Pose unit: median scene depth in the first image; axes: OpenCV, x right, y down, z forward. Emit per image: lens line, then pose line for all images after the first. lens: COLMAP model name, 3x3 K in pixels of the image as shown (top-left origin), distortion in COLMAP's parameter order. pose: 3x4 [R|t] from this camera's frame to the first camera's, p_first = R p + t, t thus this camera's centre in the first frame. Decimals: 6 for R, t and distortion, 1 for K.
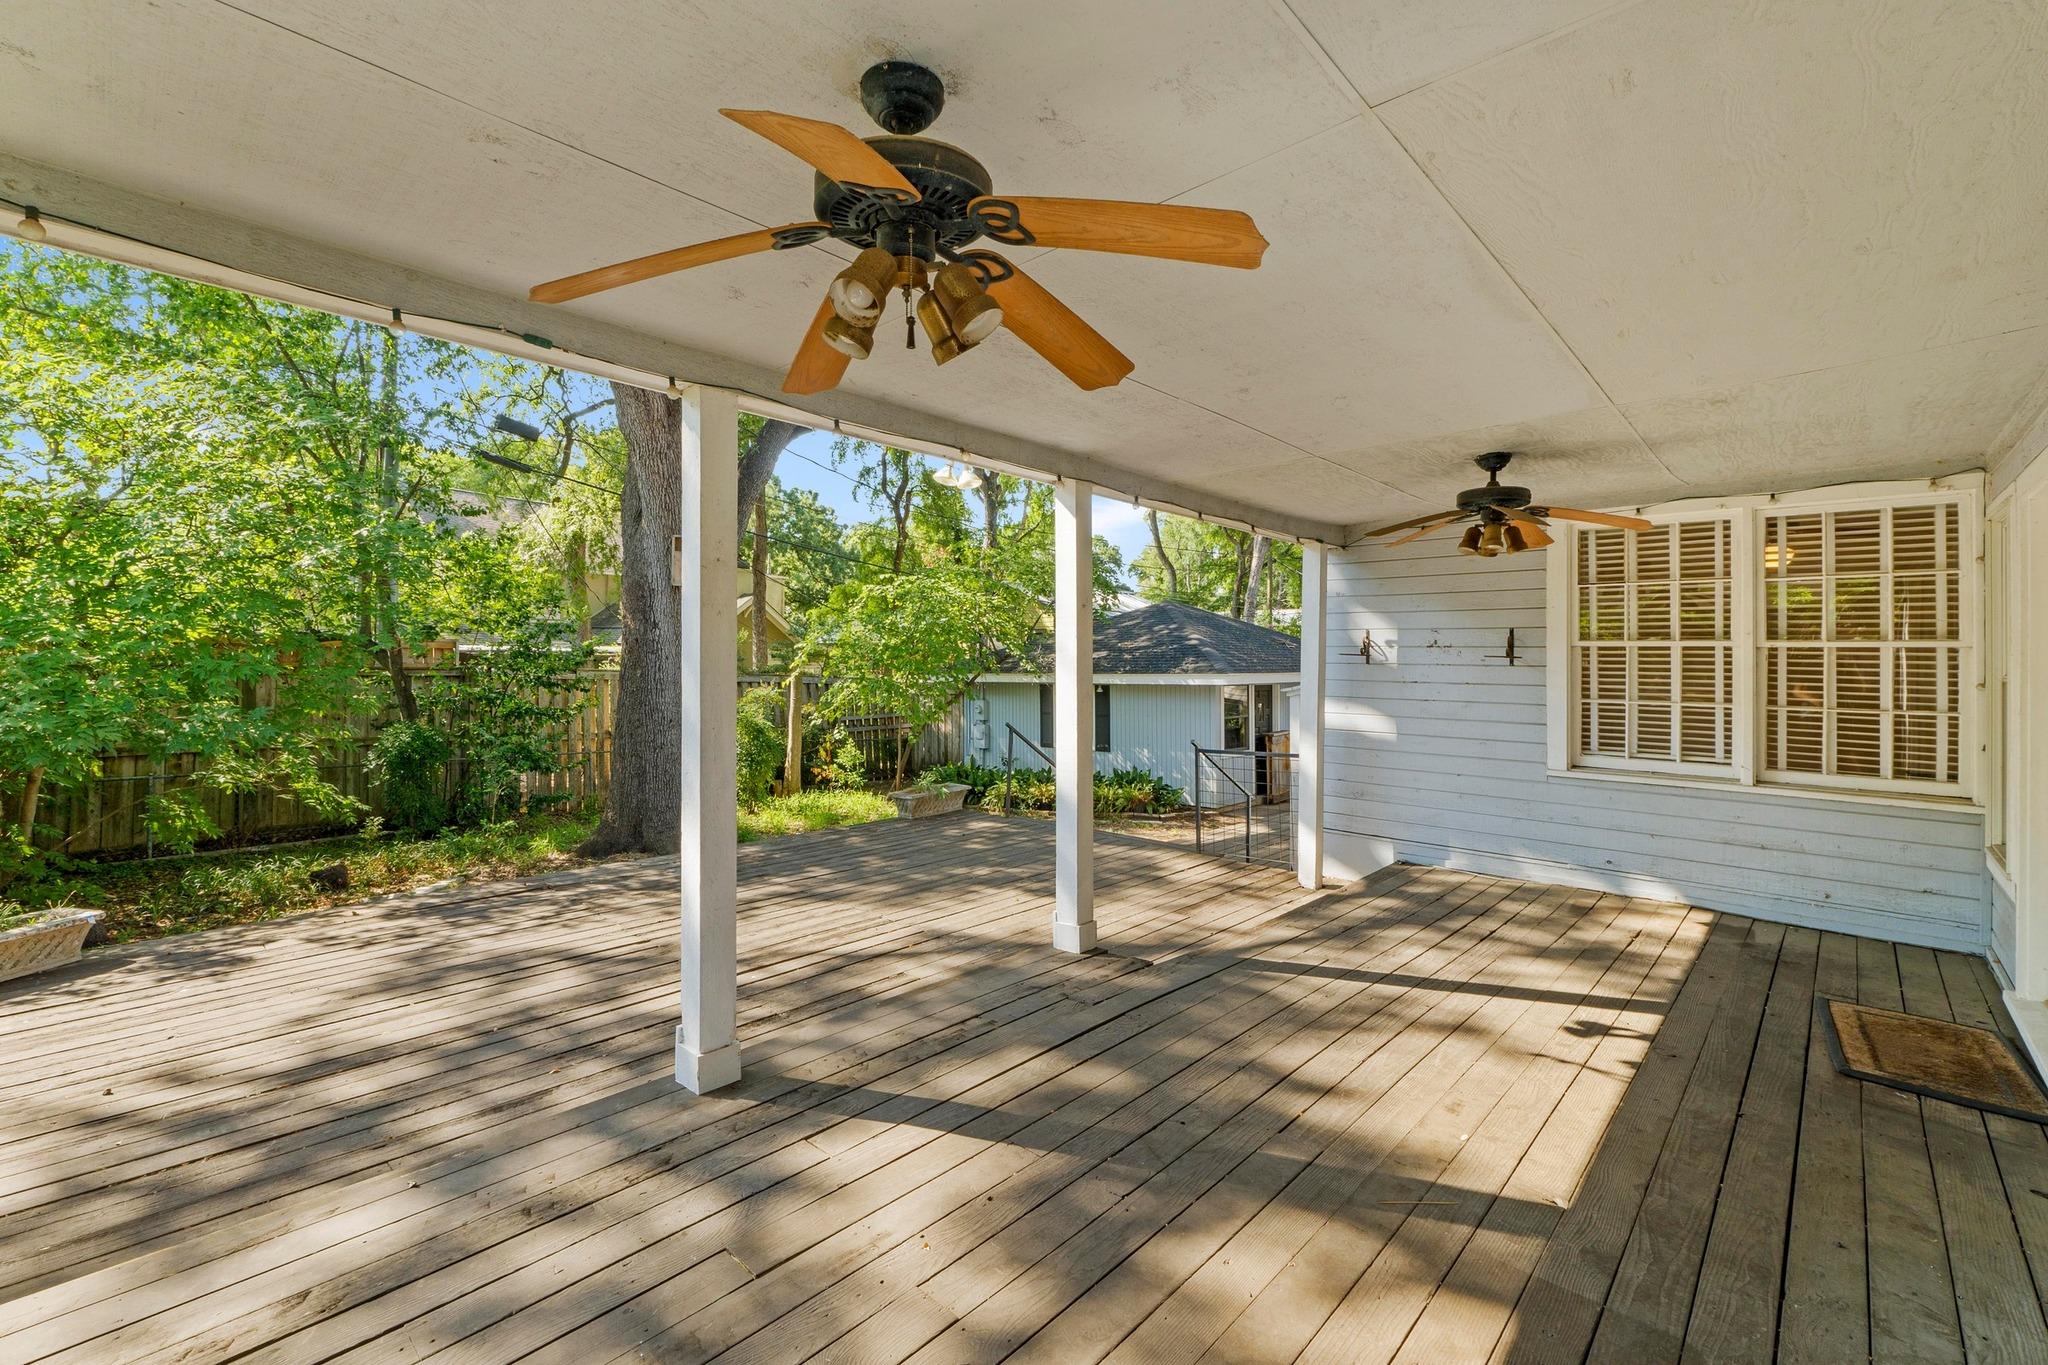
lens RADIAL K [[875.6, 0, 1005.6], [0, 875.6, 663.5], [0, 0, 1]] dist [-0.005317, -0.000651]
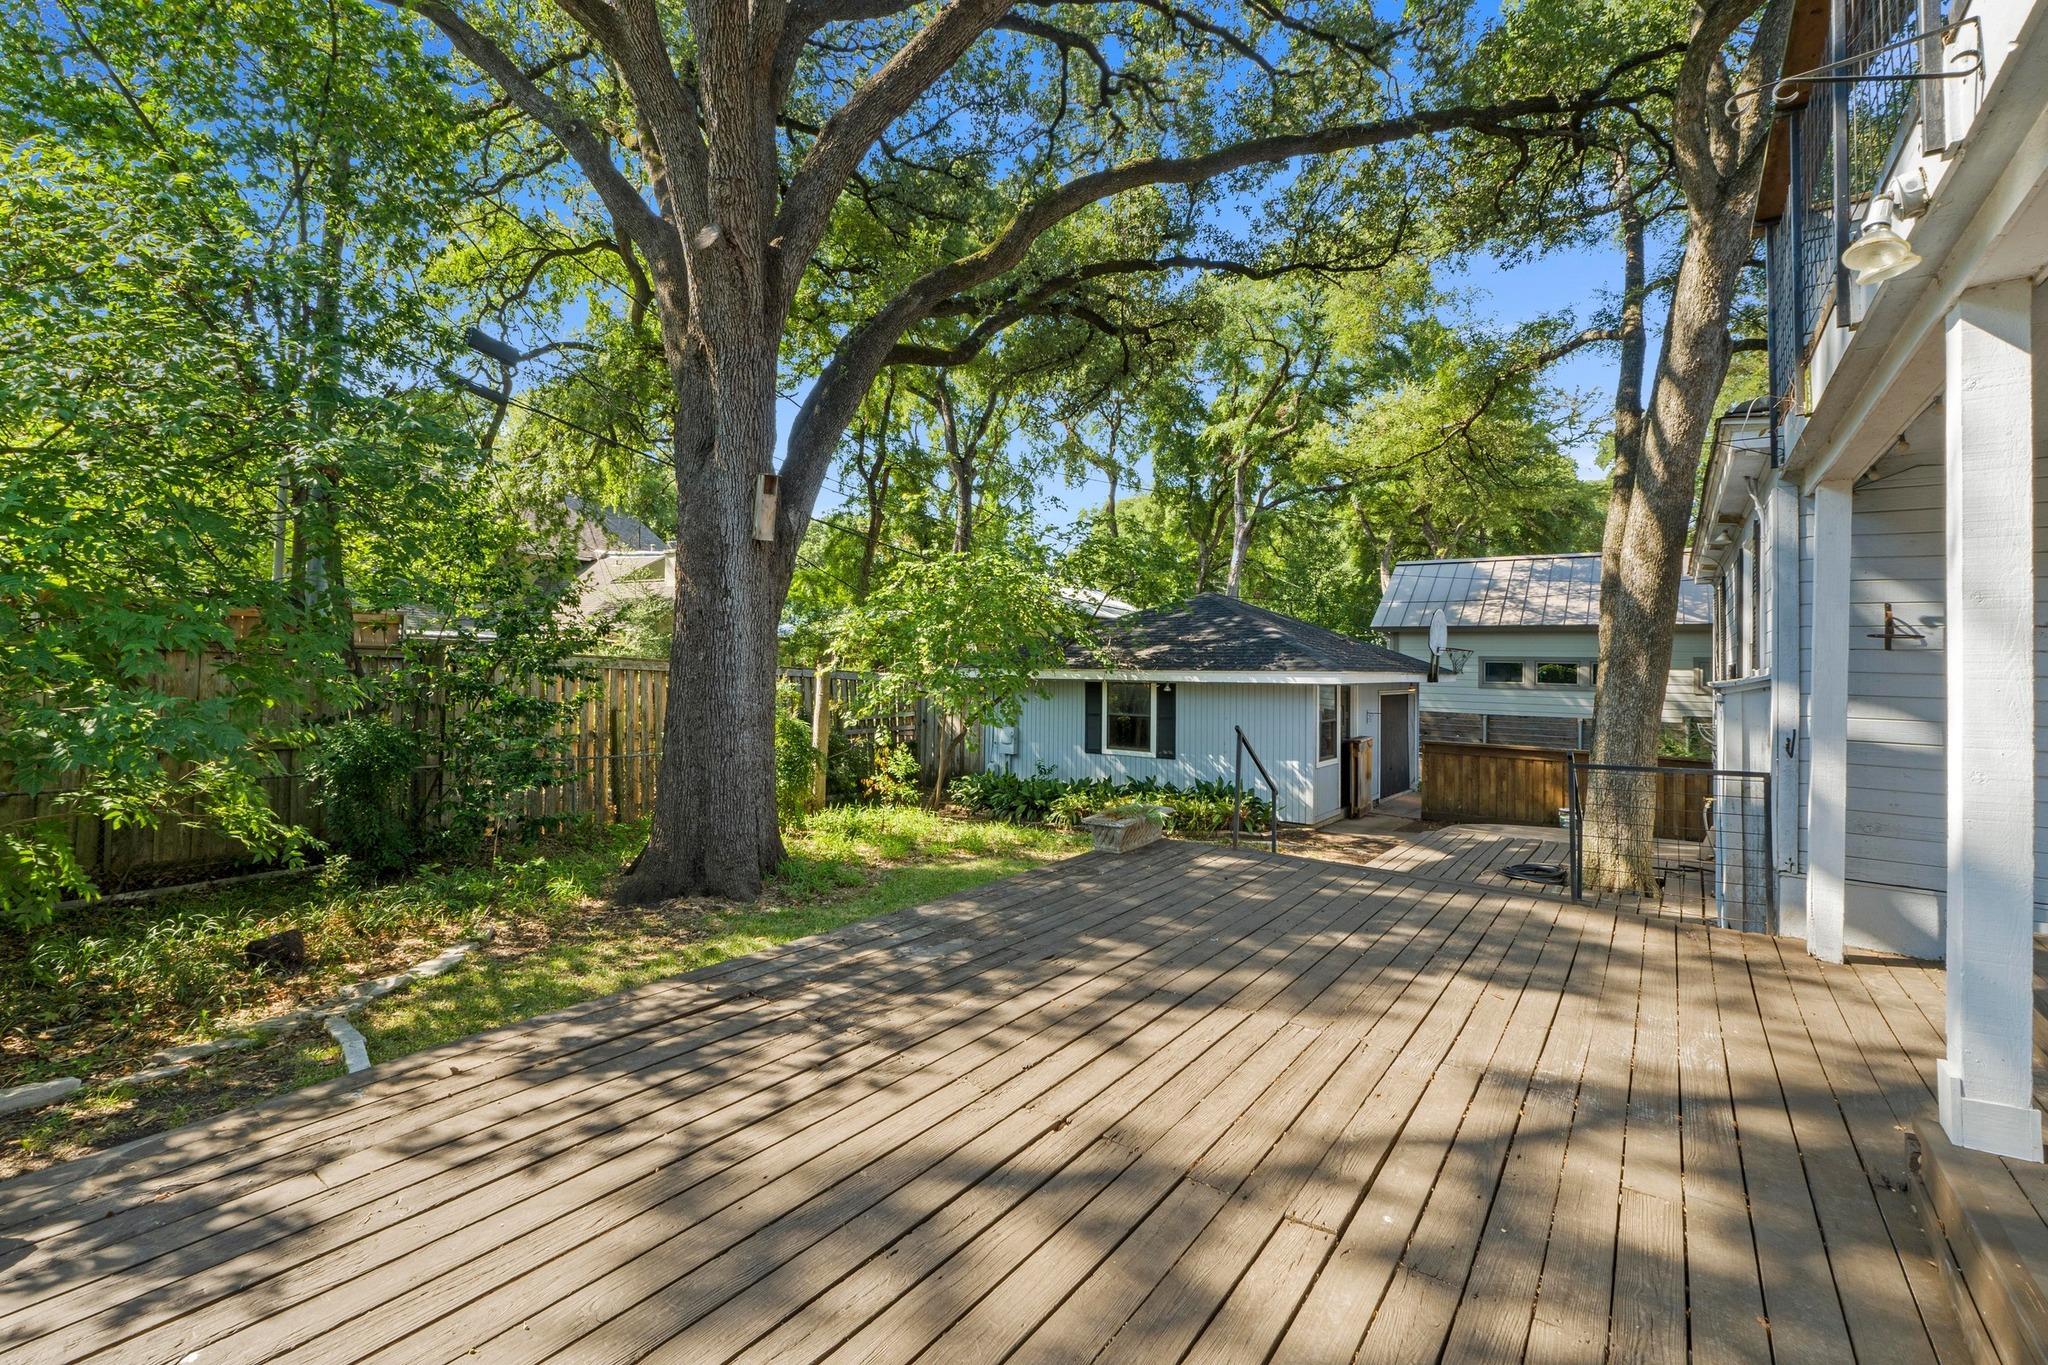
lens RADIAL K [[880.7, 0, 1000.5], [0, 880.7, 650.0], [0, 0, 1]] dist [-0.001411, -0.000098]
pose [[0.993538, 0.017730, 0.112107, -0.280749], [-0.015796, 0.999711, -0.018119, 0.017658], [-0.112396, 0.016231, 0.993531, 0.244333]]
